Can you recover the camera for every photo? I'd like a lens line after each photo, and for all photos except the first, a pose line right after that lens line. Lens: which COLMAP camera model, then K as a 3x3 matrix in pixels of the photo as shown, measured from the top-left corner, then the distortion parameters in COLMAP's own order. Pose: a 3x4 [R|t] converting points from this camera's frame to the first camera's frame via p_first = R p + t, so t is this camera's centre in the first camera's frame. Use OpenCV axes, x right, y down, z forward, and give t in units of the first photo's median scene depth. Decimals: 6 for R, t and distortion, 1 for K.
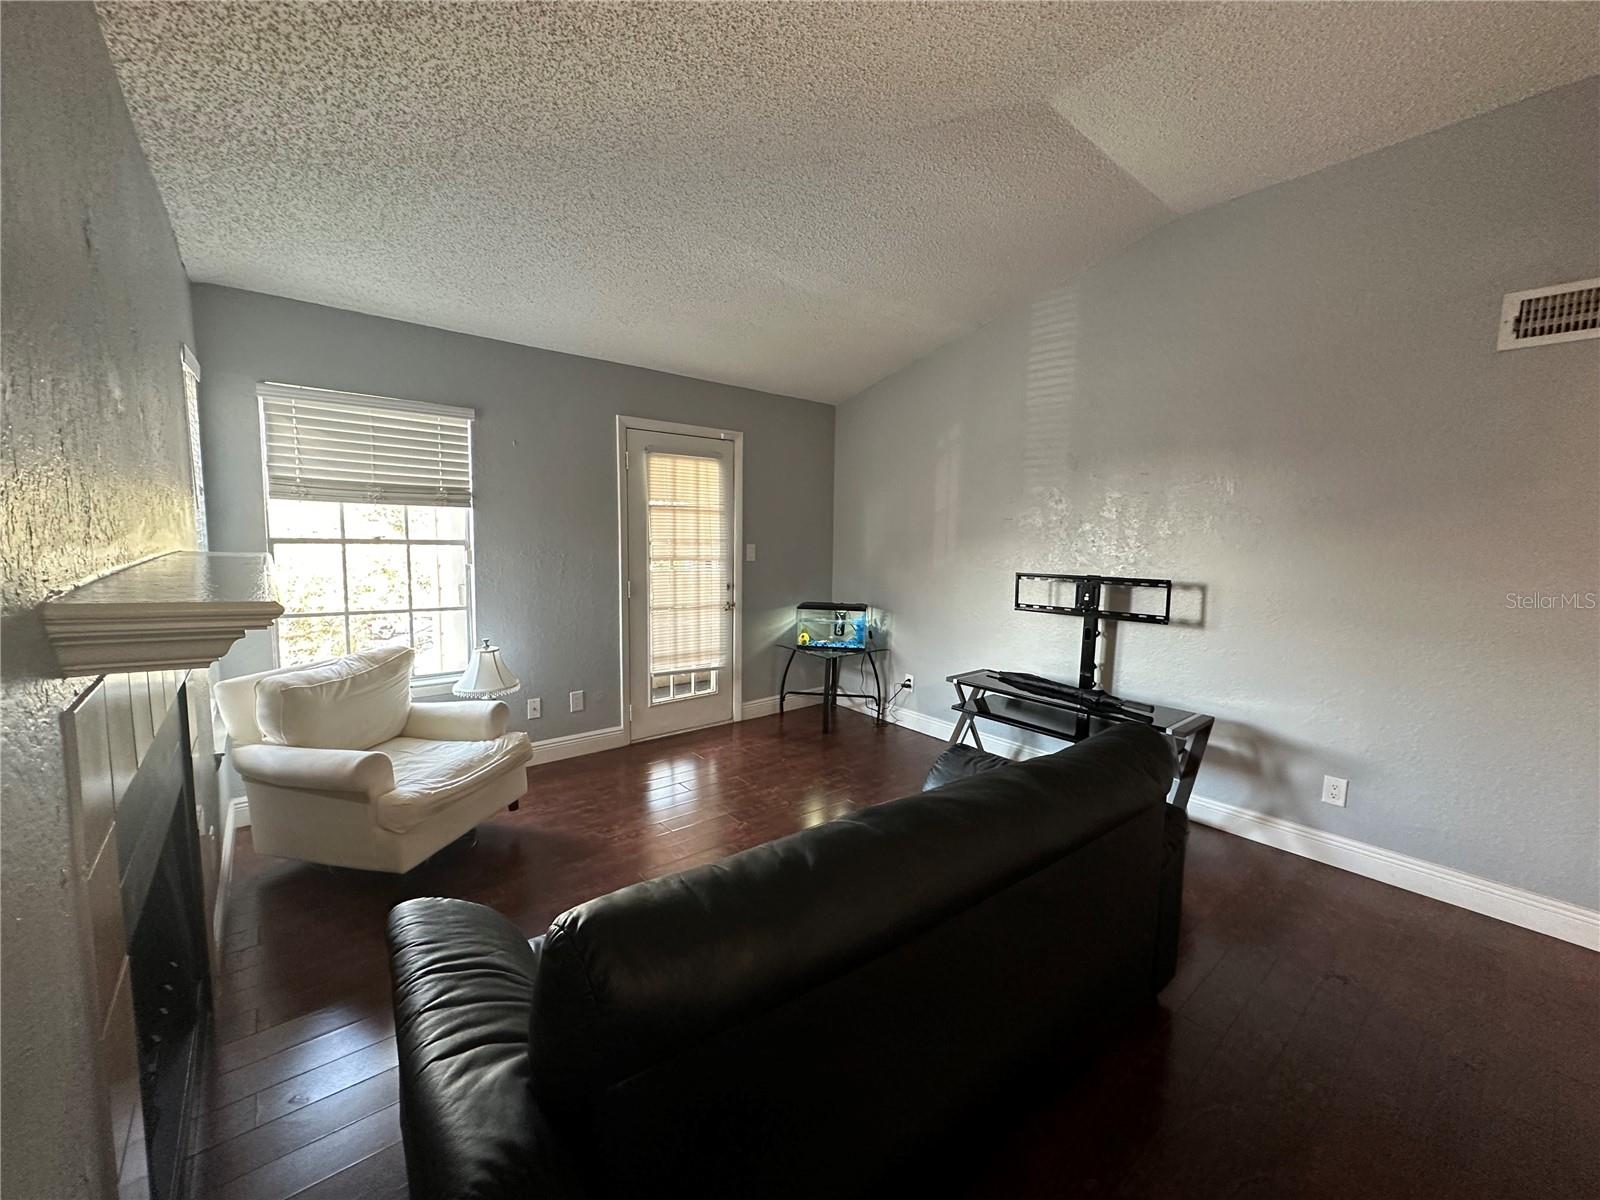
lens RADIAL K [[636.3, 0, 800.7], [0, 636.3, 600.1], [0, 0, 1]] dist [-0.001852, 0.000309]
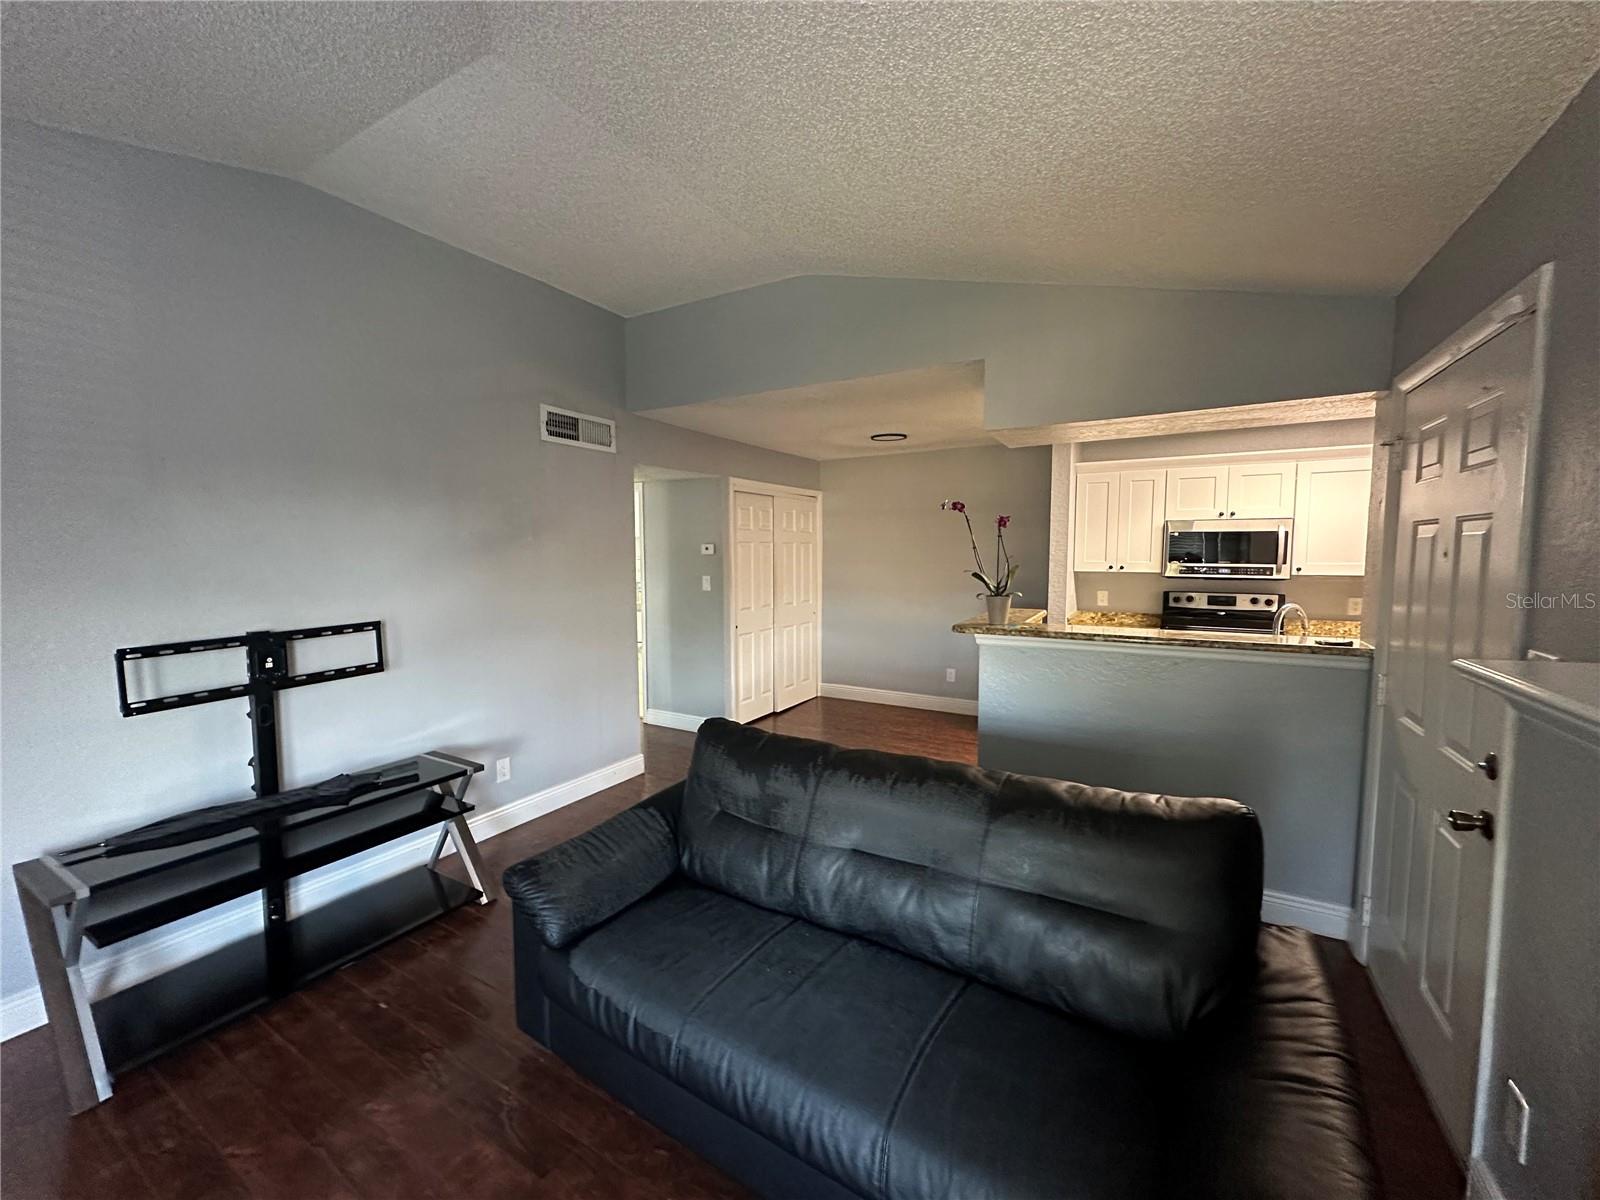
lens RADIAL K [[636.3, 0, 797.1], [0, 636.3, 599.0], [0, 0, 1]] dist [-0.001852, 0.000309]
pose [[-0.332670, -0.089003, 0.938834, -0.325406], [0.098912, 0.986752, 0.128595, -0.088551], [-0.937842, 0.135642, -0.319459, 0.557050]]
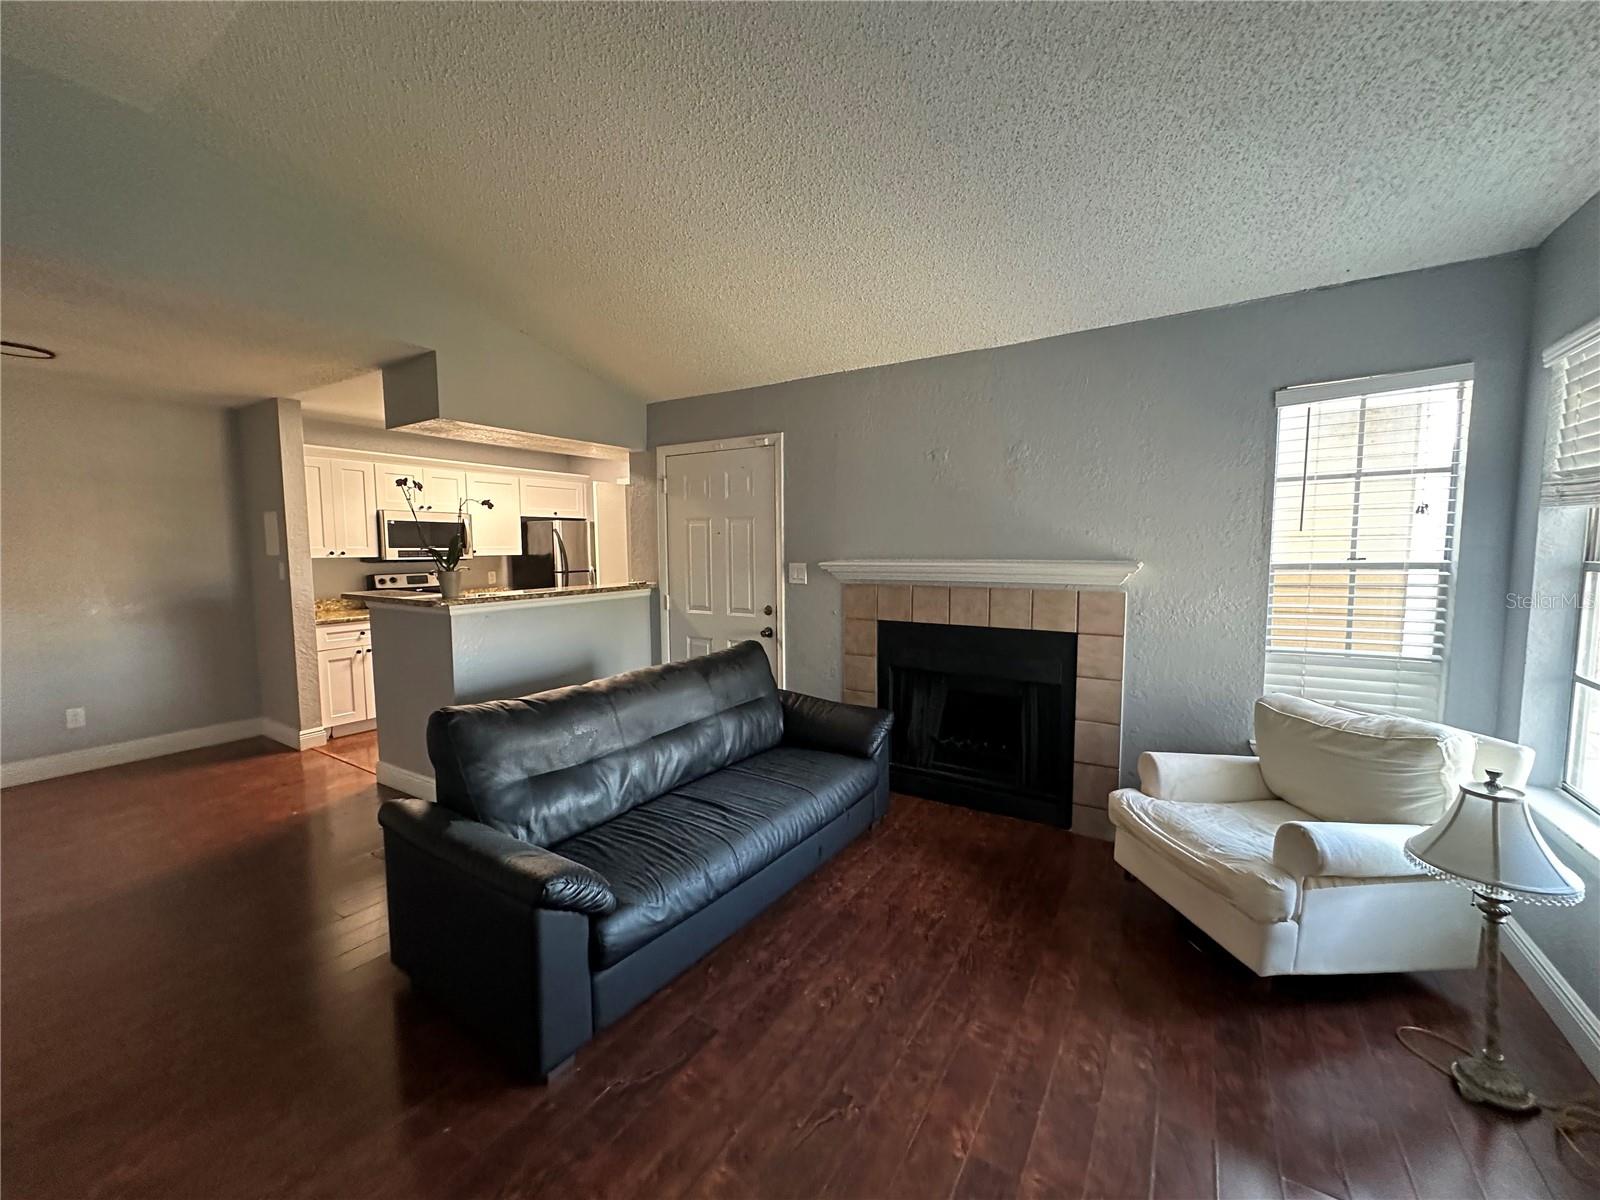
lens RADIAL K [[636.3, 0, 799.0], [0, 636.3, 597.6], [0, 0, 1]] dist [-0.001852, 0.000309]
pose [[-0.951470, 0.013284, -0.307454, 0.129104], [-0.044077, 0.982885, 0.178871, -0.106028], [0.304568, 0.183742, -0.934600, 1.010928]]
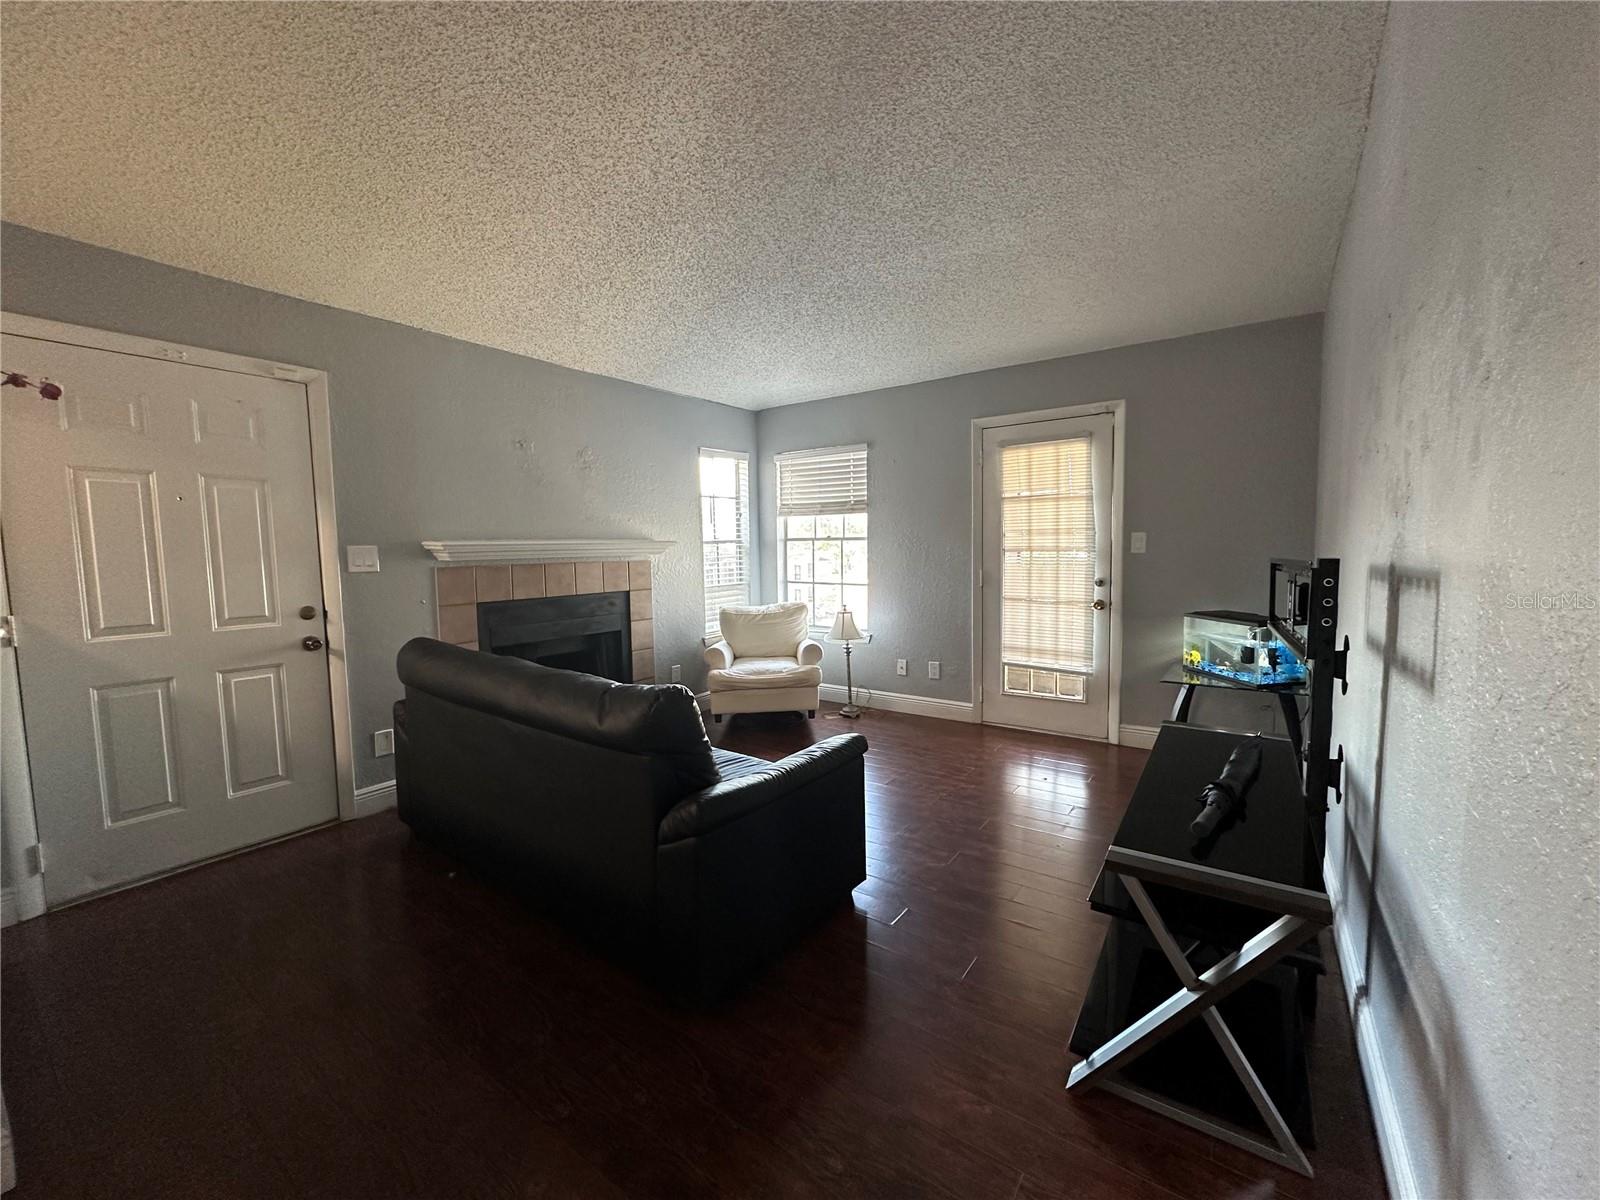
lens RADIAL K [[636.3, 0, 800.2], [0, 636.3, 600.7], [0, 0, 1]] dist [-0.001852, 0.000309]
pose [[0.254027, 0.058865, -0.965404, 0.685509], [-0.083382, 0.995763, 0.038776, 0.004890], [0.963596, 0.070647, 0.257859, 0.425271]]
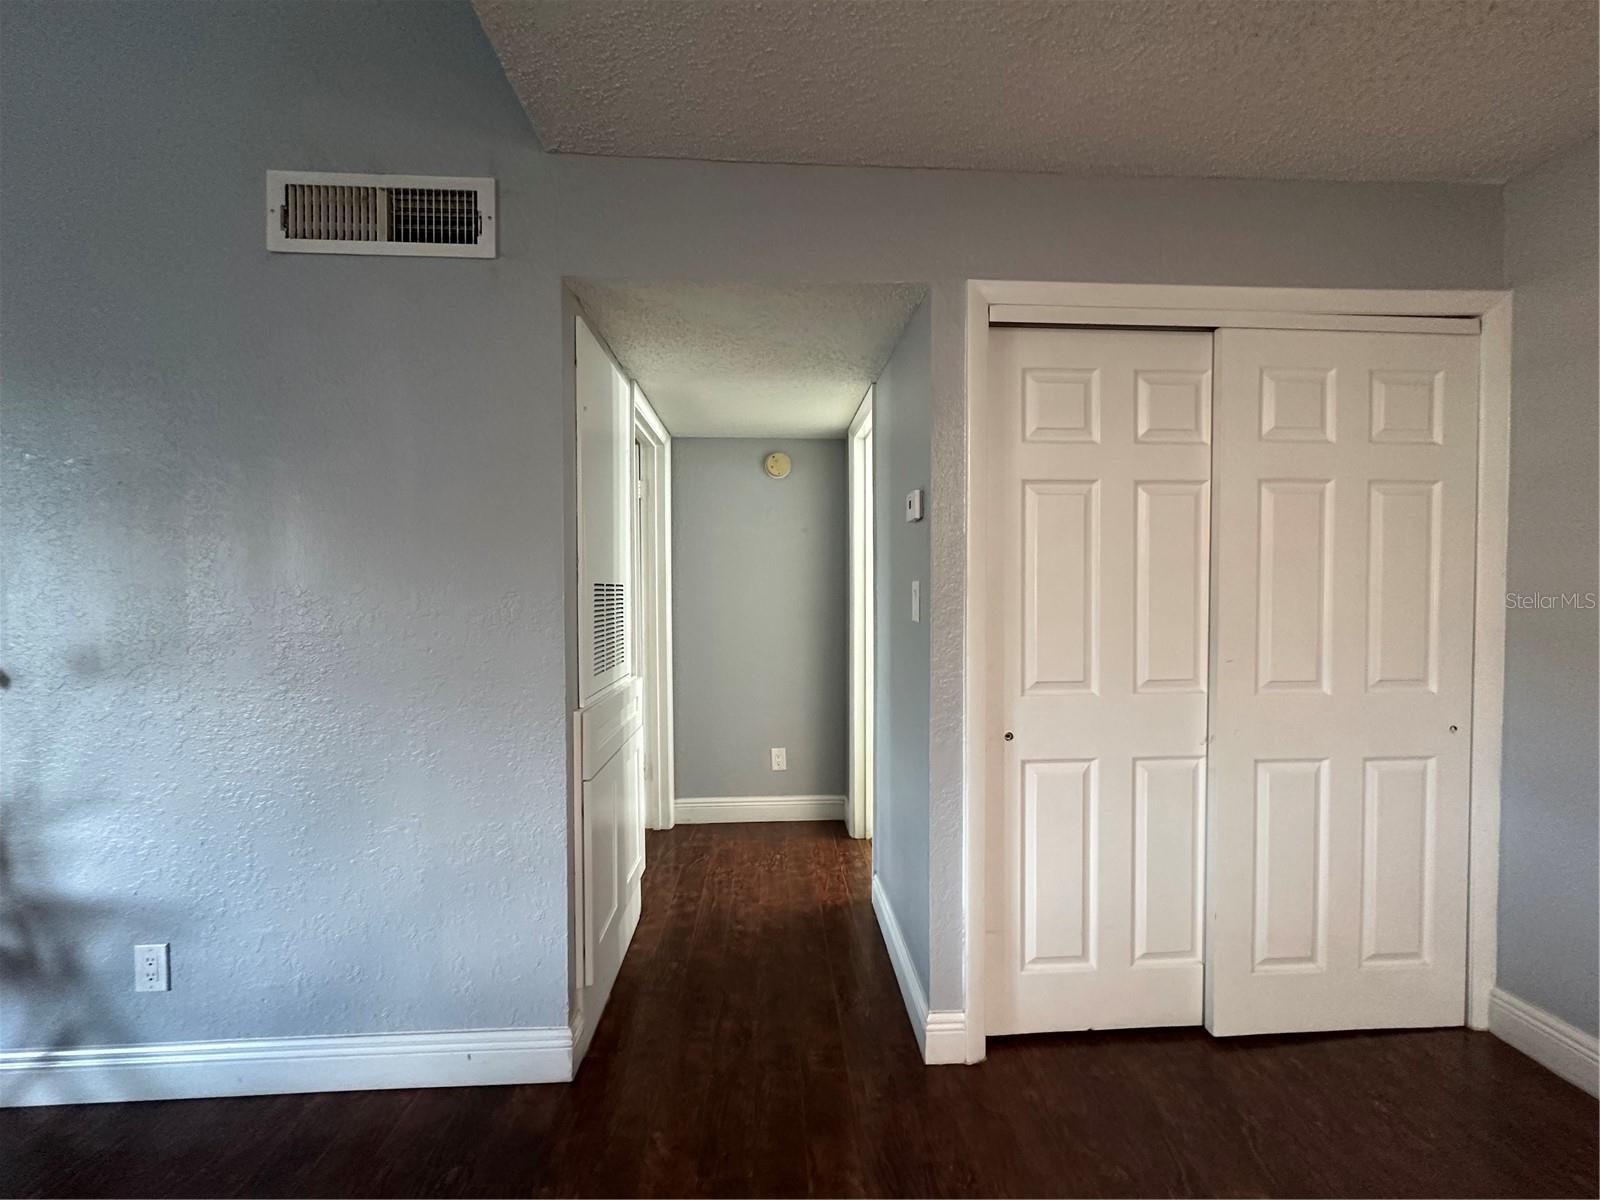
lens RADIAL K [[636.3, 0, 798.3], [0, 636.3, 590.9], [0, 0, 1]] dist [-0.001852, 0.000309]
pose [[0.602801, -0.039096, 0.796934, 0.510589], [0.101123, 0.994488, -0.027702, 0.024390], [-0.791458, 0.097288, 0.603431, 0.104753]]
